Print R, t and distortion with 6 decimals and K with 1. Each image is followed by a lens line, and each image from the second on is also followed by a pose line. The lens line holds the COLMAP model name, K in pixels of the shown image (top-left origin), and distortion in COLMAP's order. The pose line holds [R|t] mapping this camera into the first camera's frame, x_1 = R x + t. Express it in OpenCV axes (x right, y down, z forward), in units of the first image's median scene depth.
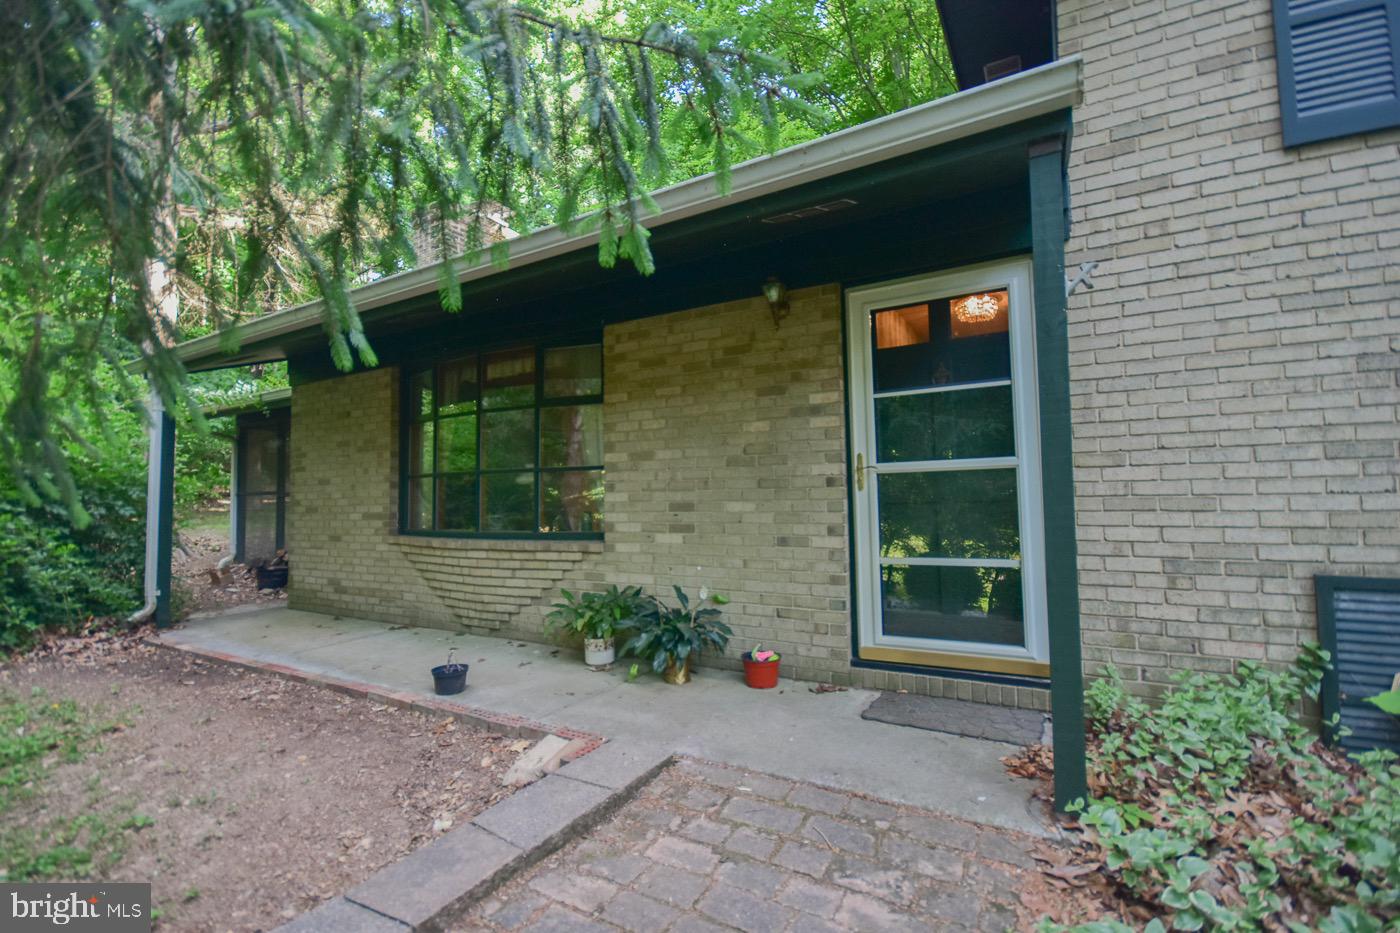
lens RADIAL K [[608.8, 0, 697.6], [0, 608.8, 470.3], [0, 0, 1]] dist [0.006734, -0.011189]
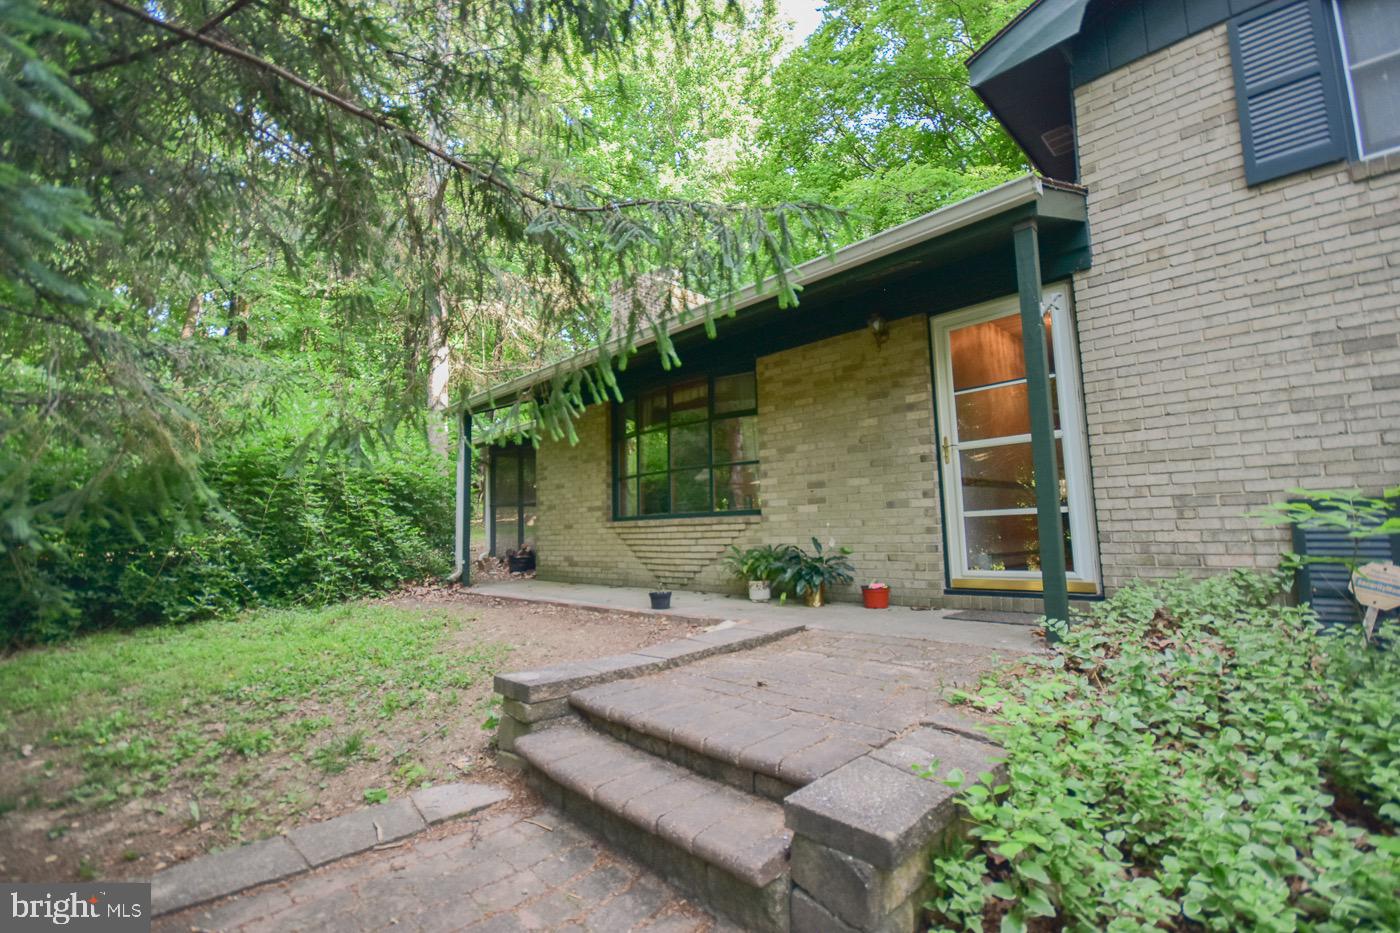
lens RADIAL K [[608.8, 0, 697.6], [0, 608.8, 470.3], [0, 0, 1]] dist [0.006734, -0.011189]
pose [[0.965234, -0.035853, -0.258916, 0.081179], [0.023870, 0.998500, -0.049278, 0.099312], [0.260294, 0.041385, 0.964642, -0.436038]]
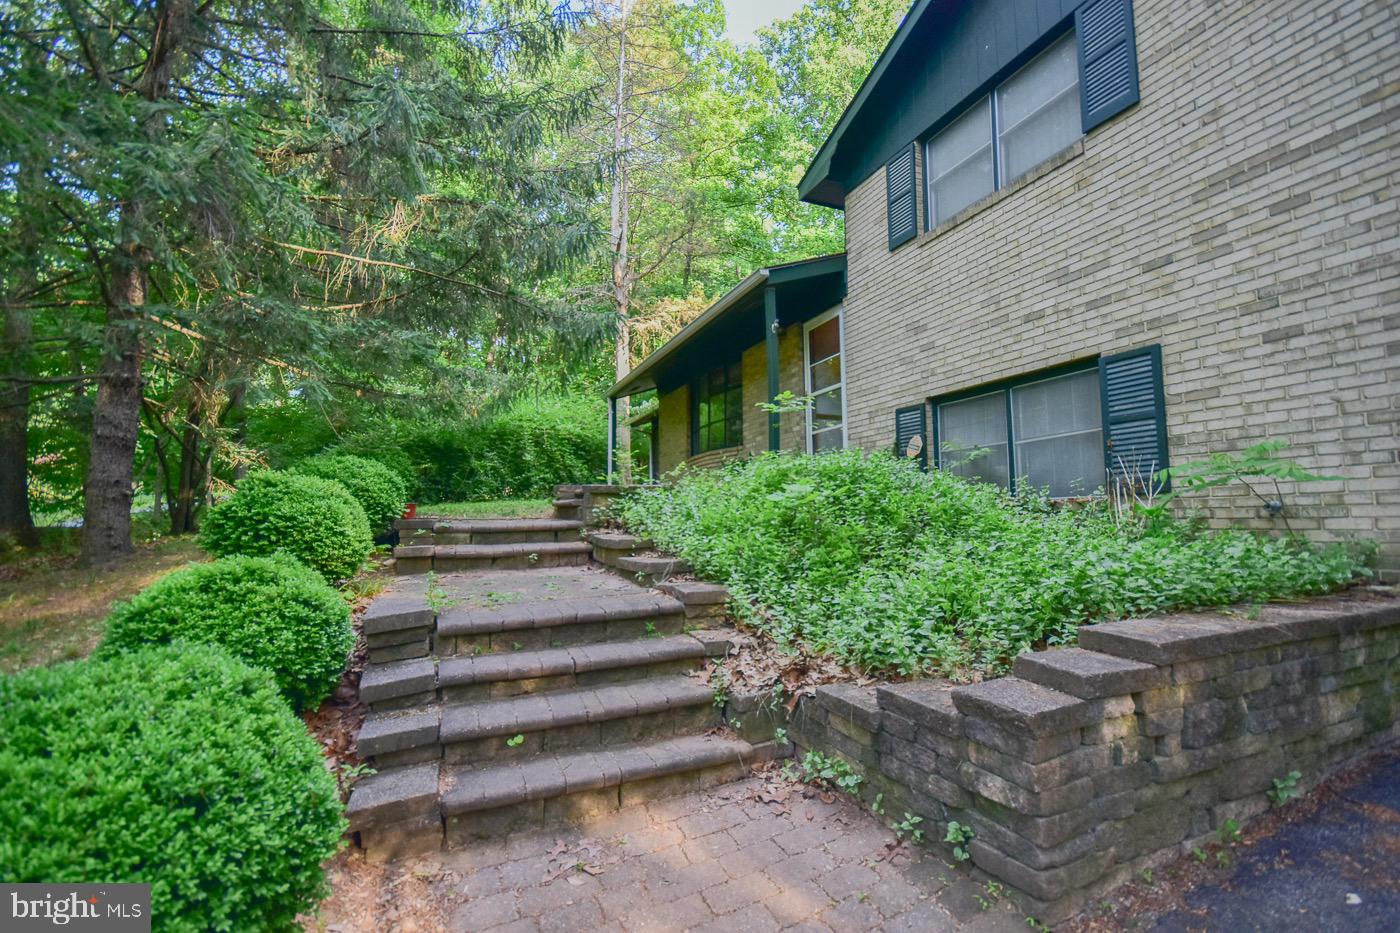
lens RADIAL K [[608.8, 0, 697.6], [0, 608.8, 470.3], [0, 0, 1]] dist [0.006734, -0.011189]
pose [[0.798493, -0.043969, -0.600397, 1.338066], [0.026300, 0.998925, -0.038177, 0.362557], [0.601430, 0.014694, 0.798791, -1.166903]]
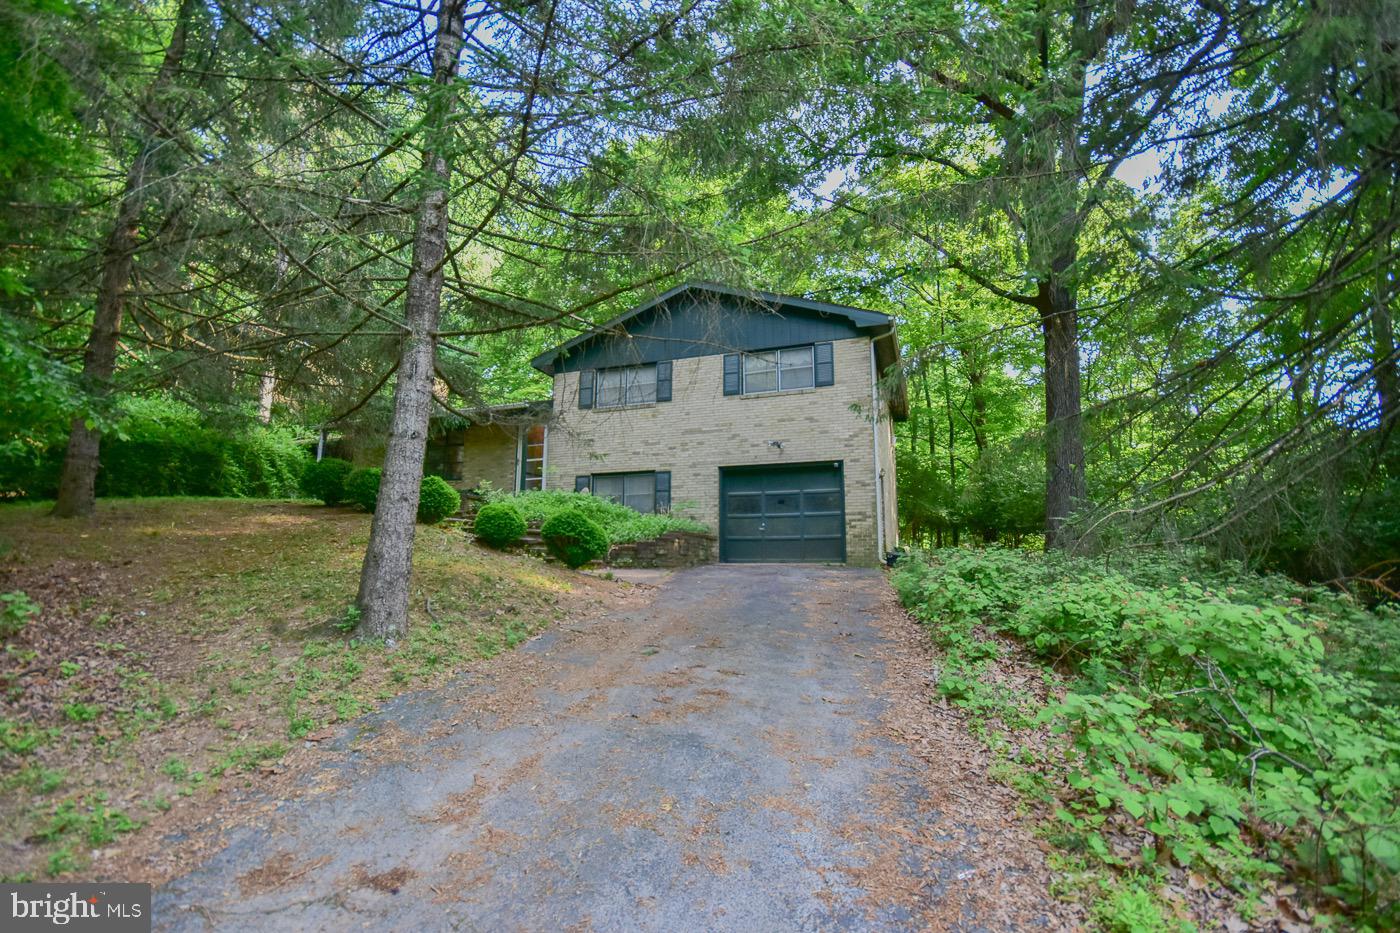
lens RADIAL K [[608.8, 0, 697.6], [0, 608.8, 470.3], [0, 0, 1]] dist [0.006734, -0.011189]
pose [[0.984247, 0.048288, 0.170076, 0.822965], [-0.028031, 0.992432, -0.119554, 0.587779], [-0.174562, 0.112904, 0.978152, -3.820100]]
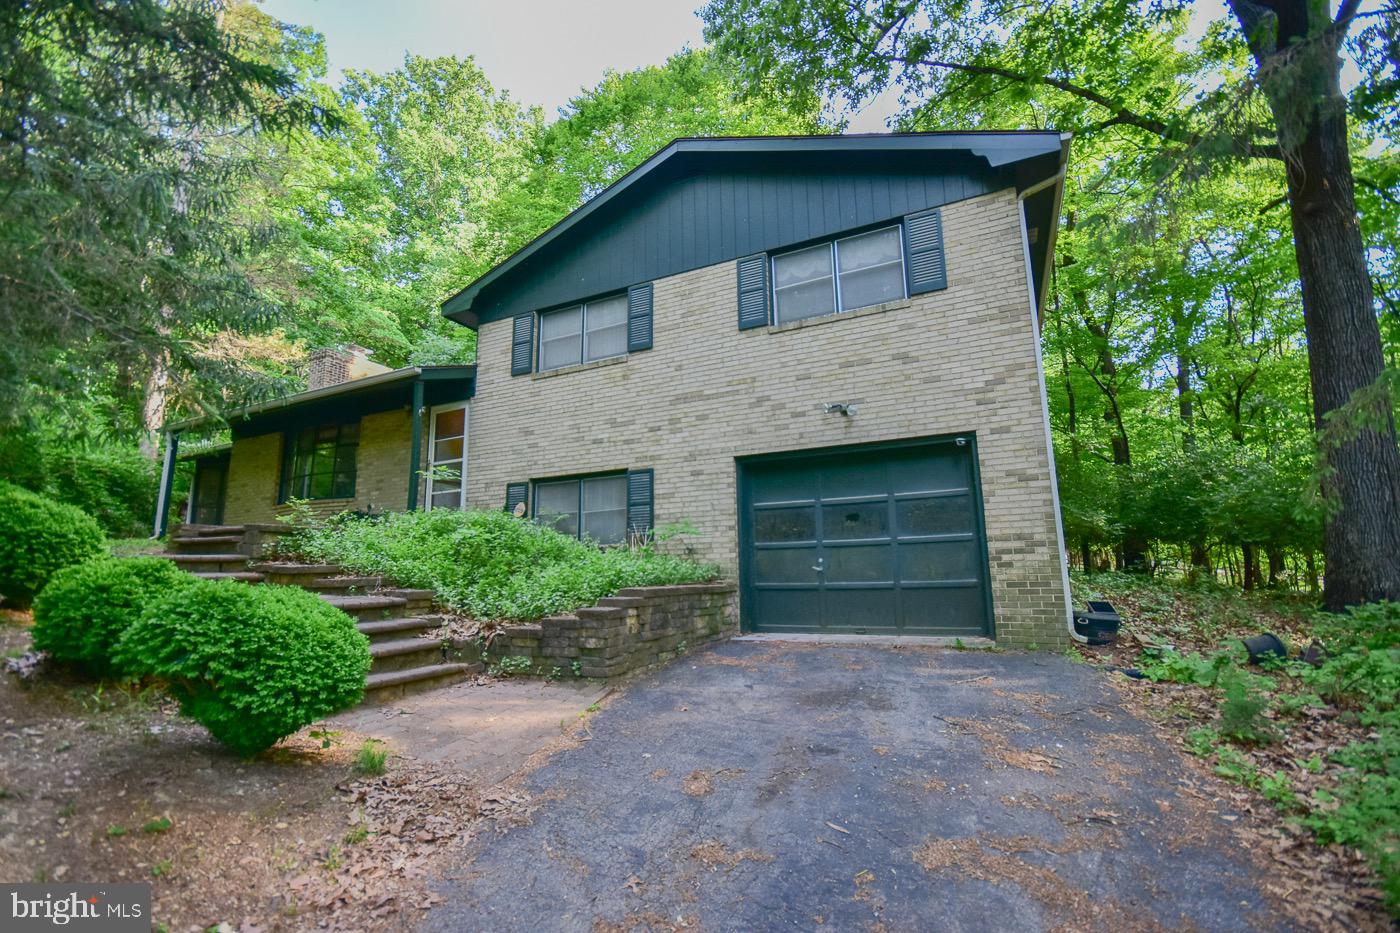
lens RADIAL K [[608.8, 0, 697.6], [0, 608.8, 470.3], [0, 0, 1]] dist [0.006734, -0.011189]
pose [[0.996902, 0.010285, 0.077979, 1.342553], [0.000079, 0.991283, -0.131748, 0.419117], [-0.078654, 0.131346, 0.988211, -2.071608]]
